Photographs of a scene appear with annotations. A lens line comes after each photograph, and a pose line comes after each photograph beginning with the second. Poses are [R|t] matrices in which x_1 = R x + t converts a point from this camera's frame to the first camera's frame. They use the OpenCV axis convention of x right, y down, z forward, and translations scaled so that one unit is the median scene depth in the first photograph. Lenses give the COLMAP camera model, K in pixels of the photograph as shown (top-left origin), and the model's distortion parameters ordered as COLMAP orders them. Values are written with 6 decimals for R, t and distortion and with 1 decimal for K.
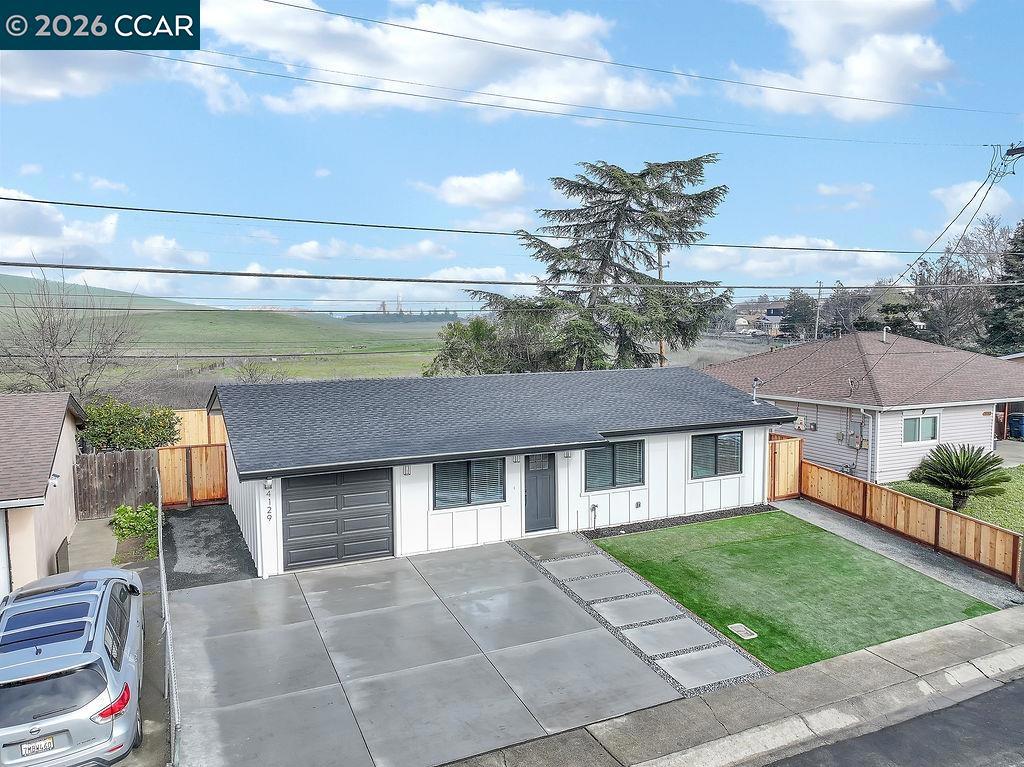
lens RADIAL K [[738.7, 0, 512.0], [0, 738.7, 383.5], [0, 0, 1]] dist [-0.011164, 0.028192]
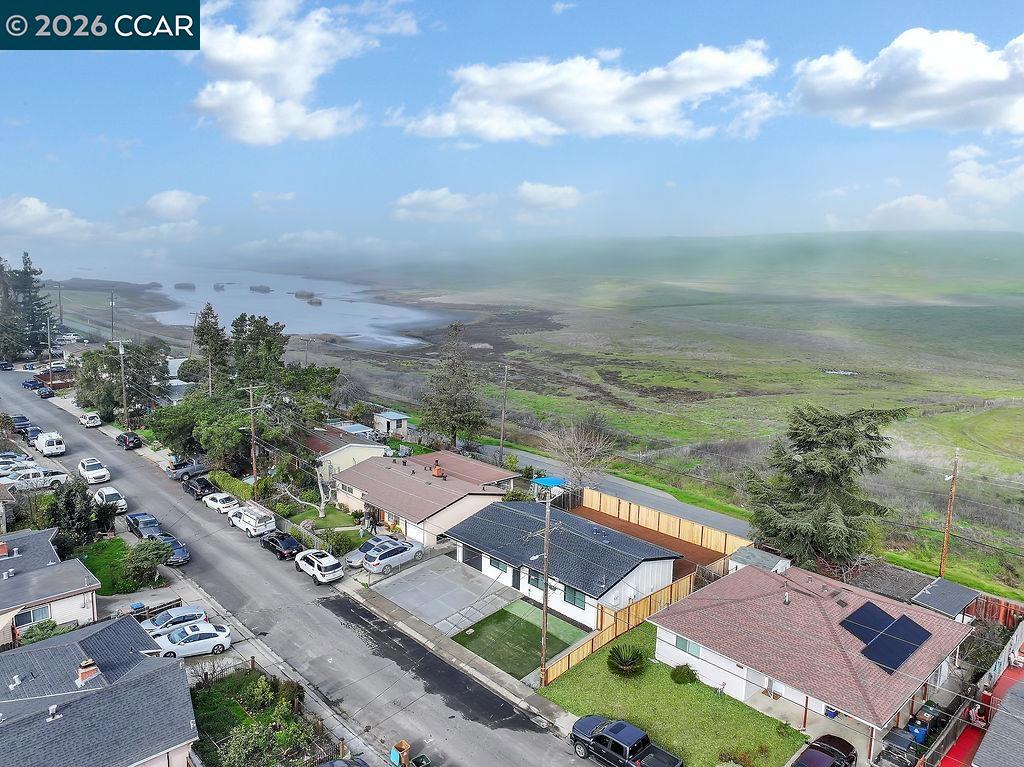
lens RADIAL K [[738.7, 0, 512.0], [0, 738.7, 383.5], [0, 0, 1]] dist [-0.011164, 0.028192]
pose [[0.301429, 0.183047, -0.935753, 2.531453], [-0.094394, 0.982307, 0.161747, -1.031913], [0.948805, 0.039574, 0.313374, 0.045248]]
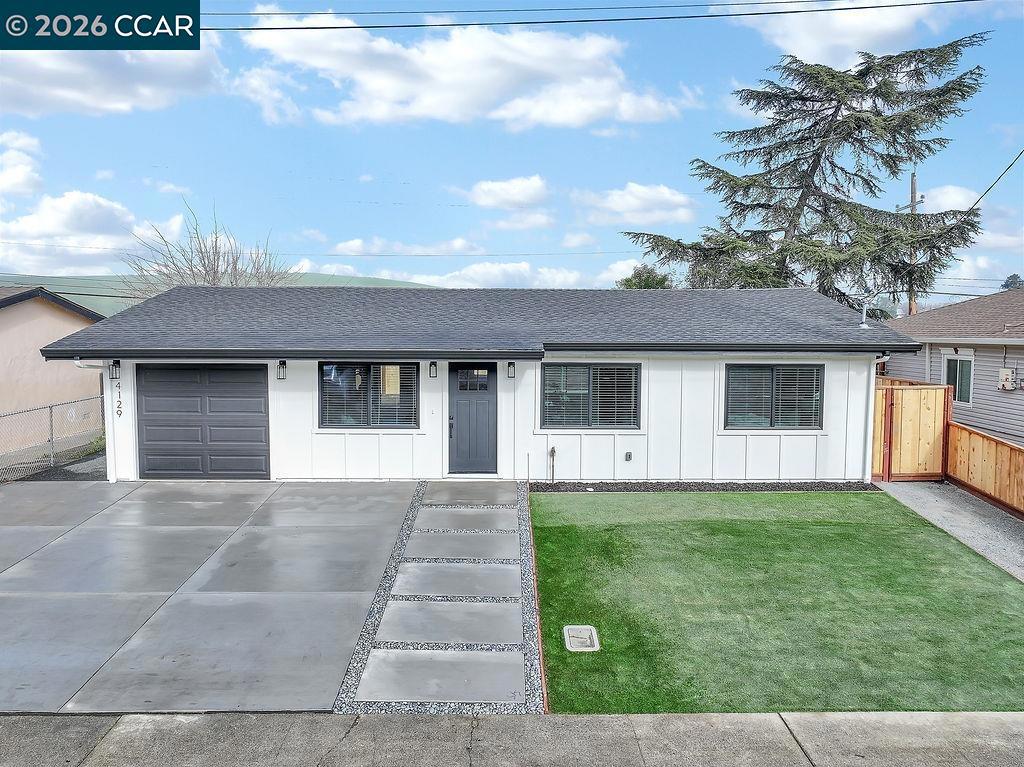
lens RADIAL K [[738.7, 0, 512.0], [0, 738.7, 383.5], [0, 0, 1]] dist [-0.011164, 0.028192]
pose [[0.908743, 0.043366, -0.415096, 0.371758], [-0.043728, 0.999006, 0.008637, 0.097982], [0.415058, 0.010302, 0.909737, 0.330714]]
